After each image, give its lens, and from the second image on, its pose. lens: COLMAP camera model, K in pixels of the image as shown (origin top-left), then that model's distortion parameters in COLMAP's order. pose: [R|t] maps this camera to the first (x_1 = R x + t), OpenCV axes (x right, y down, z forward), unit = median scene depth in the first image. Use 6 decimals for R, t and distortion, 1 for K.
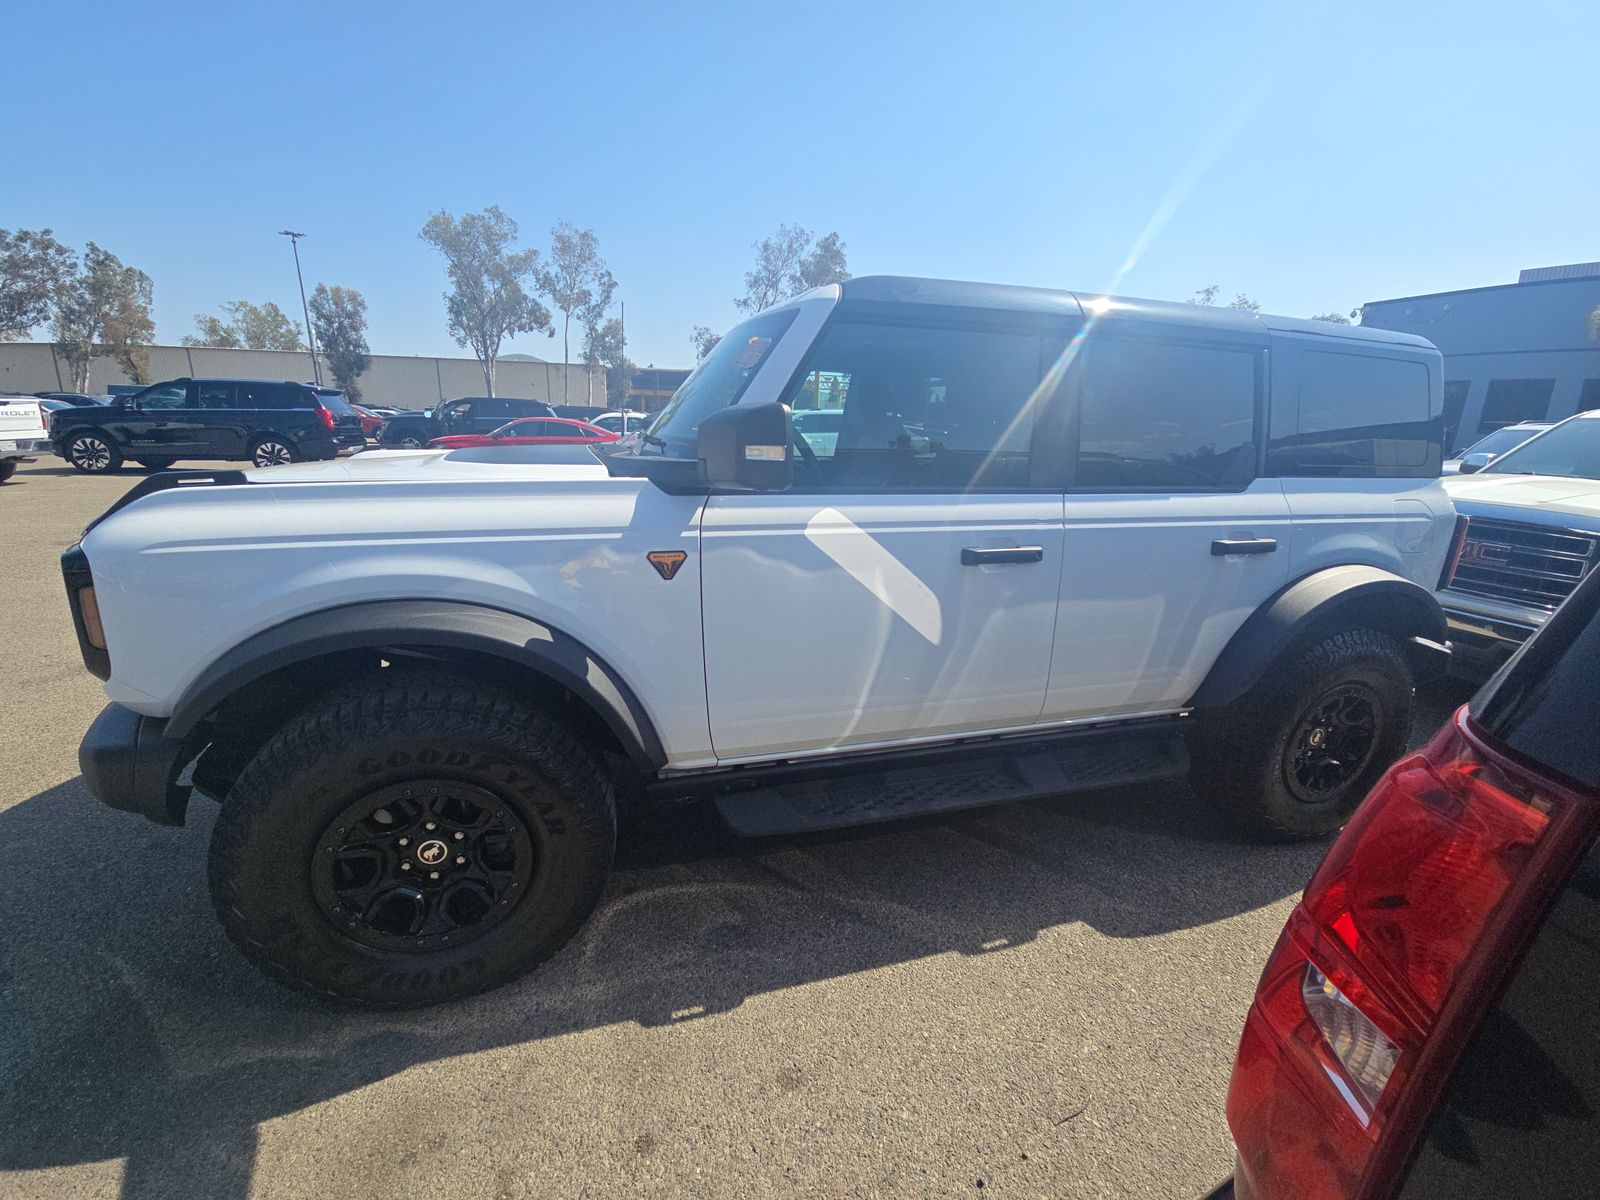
lens RADIAL K [[654.5, 0, 793.4], [0, 654.5, 605.9], [0, 0, 1]] dist [-0.006584, -0.000635]
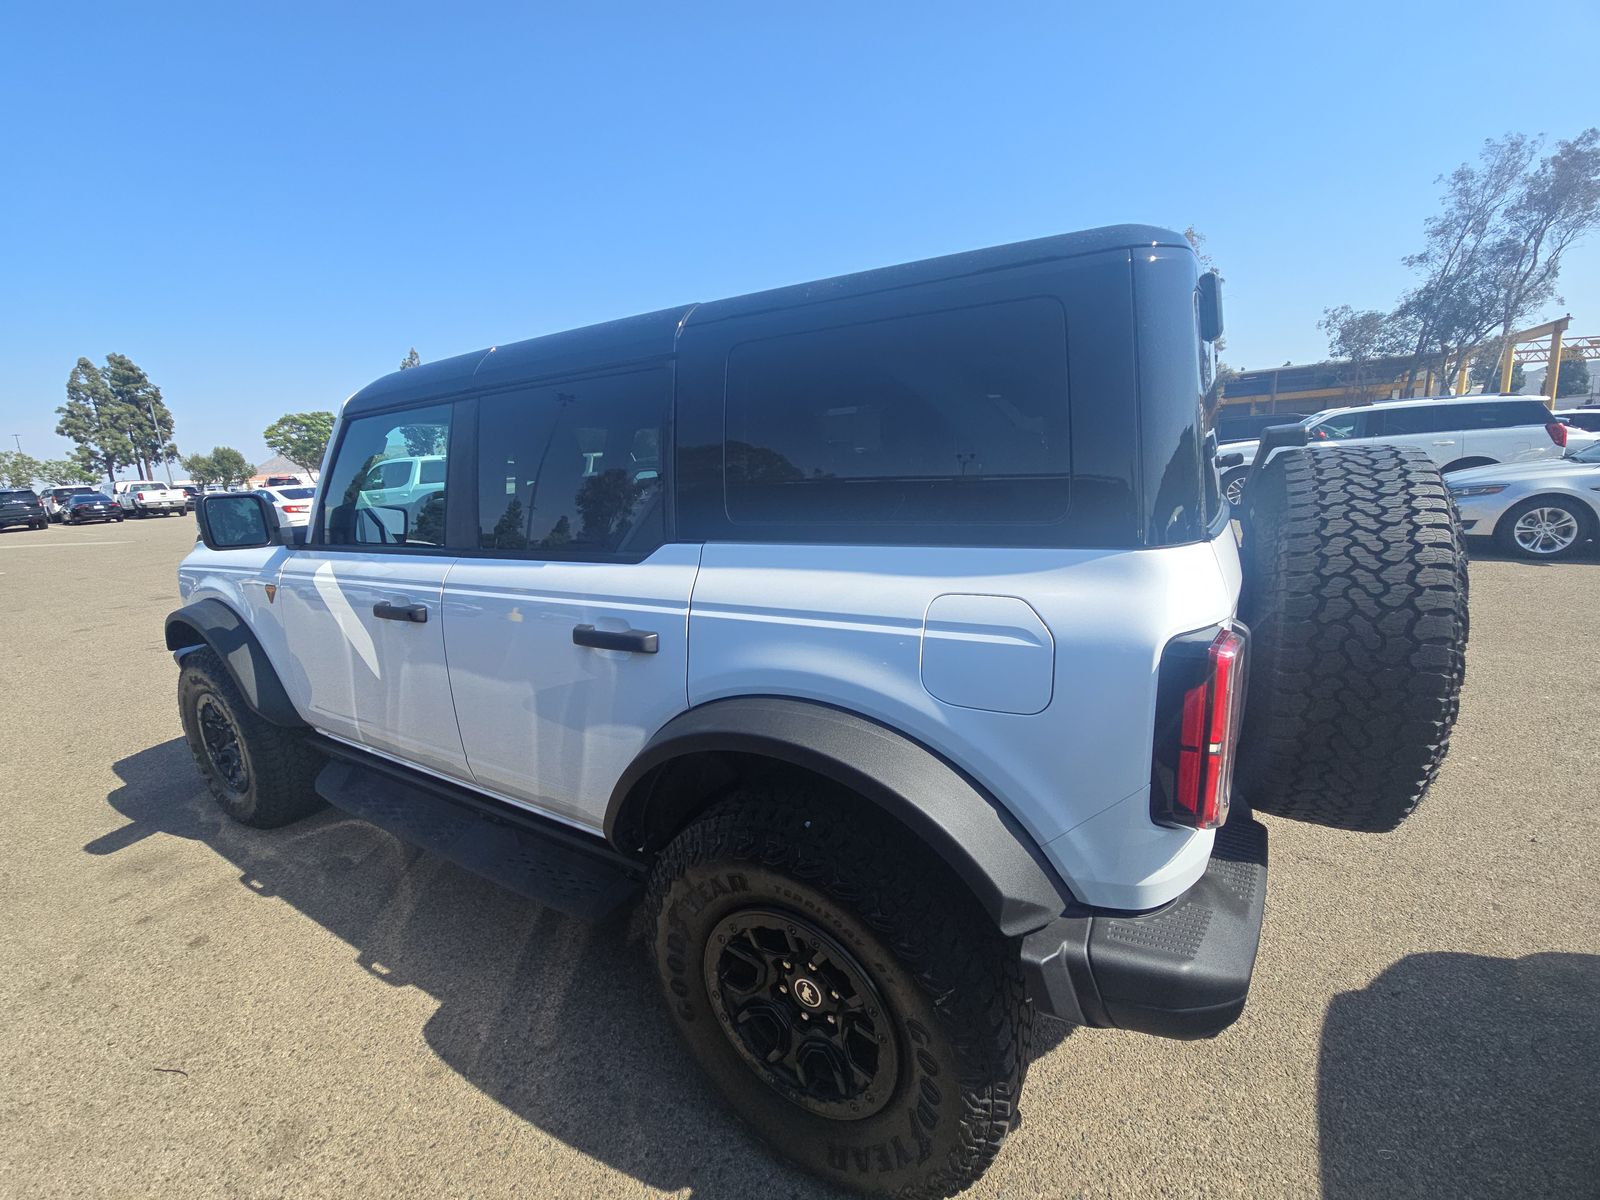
lens RADIAL K [[654.5, 0, 793.4], [0, 654.5, 605.9], [0, 0, 1]] dist [-0.006584, -0.000635]
pose [[0.665830, 0.097327, -0.739729, 1.502049], [-0.123232, 0.992184, 0.019622, -0.183068], [0.735857, 0.078094, 0.672619, 0.733636]]
